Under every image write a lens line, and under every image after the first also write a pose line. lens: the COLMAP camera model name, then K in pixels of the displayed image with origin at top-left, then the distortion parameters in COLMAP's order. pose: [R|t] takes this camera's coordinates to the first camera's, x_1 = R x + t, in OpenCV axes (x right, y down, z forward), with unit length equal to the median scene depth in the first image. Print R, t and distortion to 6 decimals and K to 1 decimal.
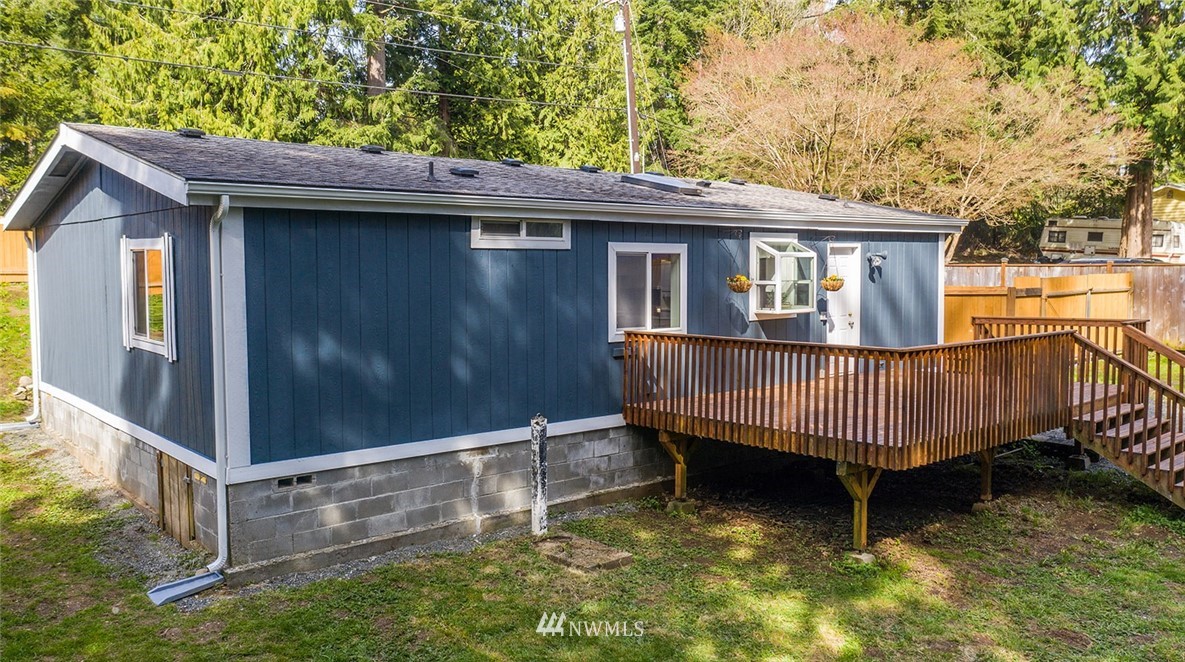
lens RADIAL K [[932.3, 0, 592.5], [0, 932.3, 331.0], [0, 0, 1]] dist [-0.001736, -0.006005]
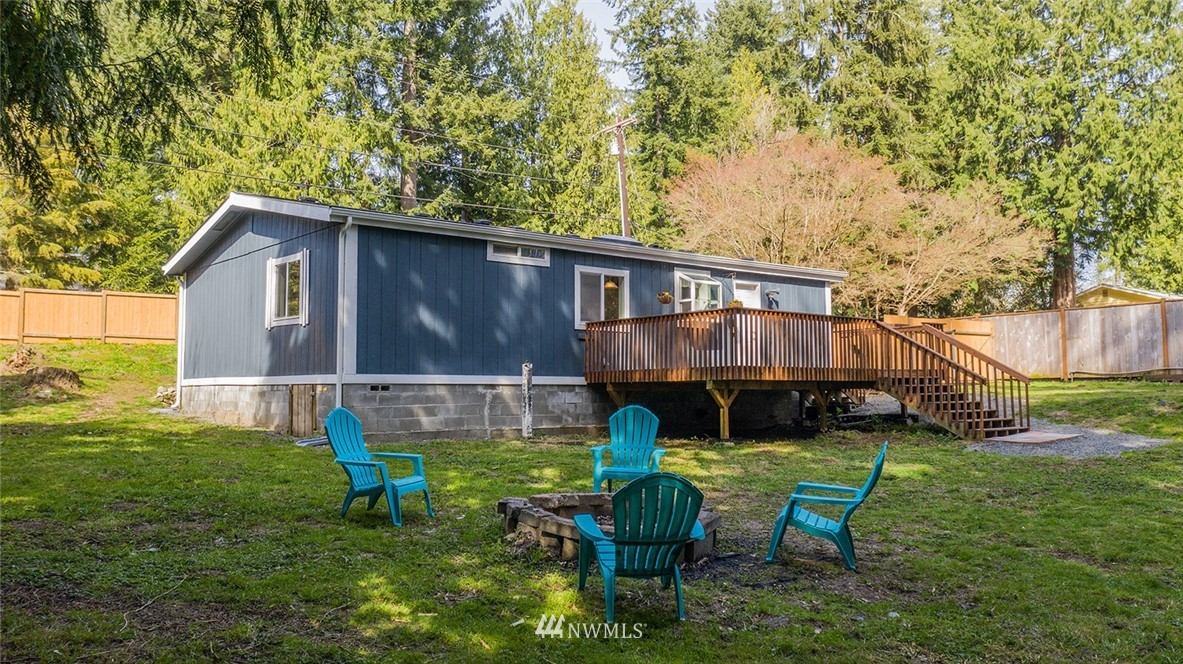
lens RADIAL K [[930.7, 0, 591.5], [0, 930.7, 332.0], [0, 0, 1]] dist [-0.001736, -0.006005]
pose [[0.999830, -0.002090, -0.018327, 0.055767], [-0.000414, 0.990766, -0.135580, 0.173037], [0.018441, 0.135564, 0.990597, -0.400942]]
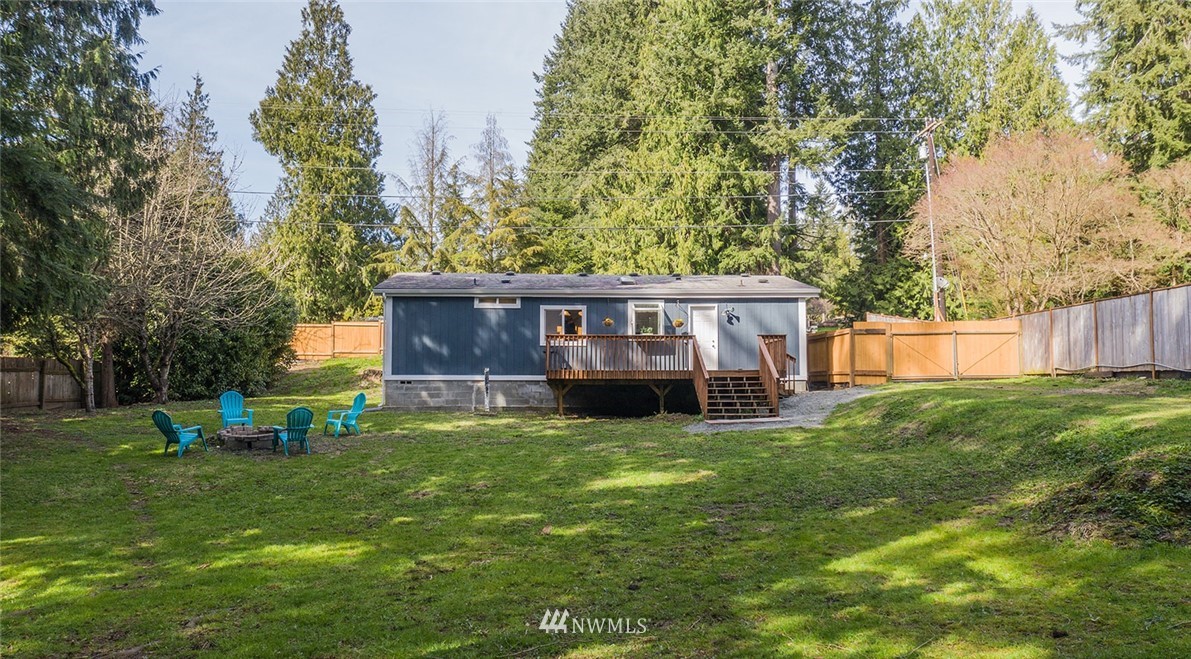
lens RADIAL K [[942.1, 0, 595.5], [0, 942.1, 329.5], [0, 0, 1]] dist [-0.002295, -0.004945]
pose [[0.785614, -0.029918, -0.617993, 1.282126], [-0.046679, 0.993117, -0.107419, 0.176776], [0.616954, 0.113237, 0.778810, -0.653109]]
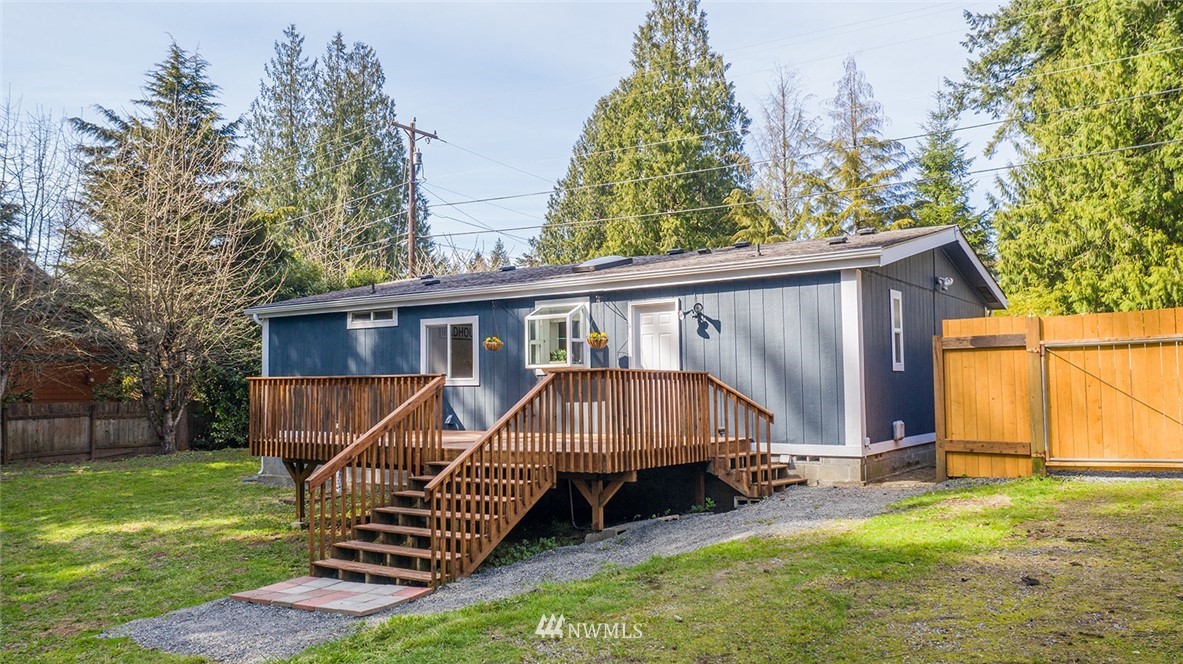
lens RADIAL K [[930.7, 0, 591.5], [0, 930.7, 332.0], [0, 0, 1]] dist [-0.001736, -0.006005]
pose [[0.255546, -0.053855, -0.965296, 1.177594], [-0.055340, 0.995995, -0.070218, 0.012044], [0.965212, 0.071363, 0.251542, 0.677662]]
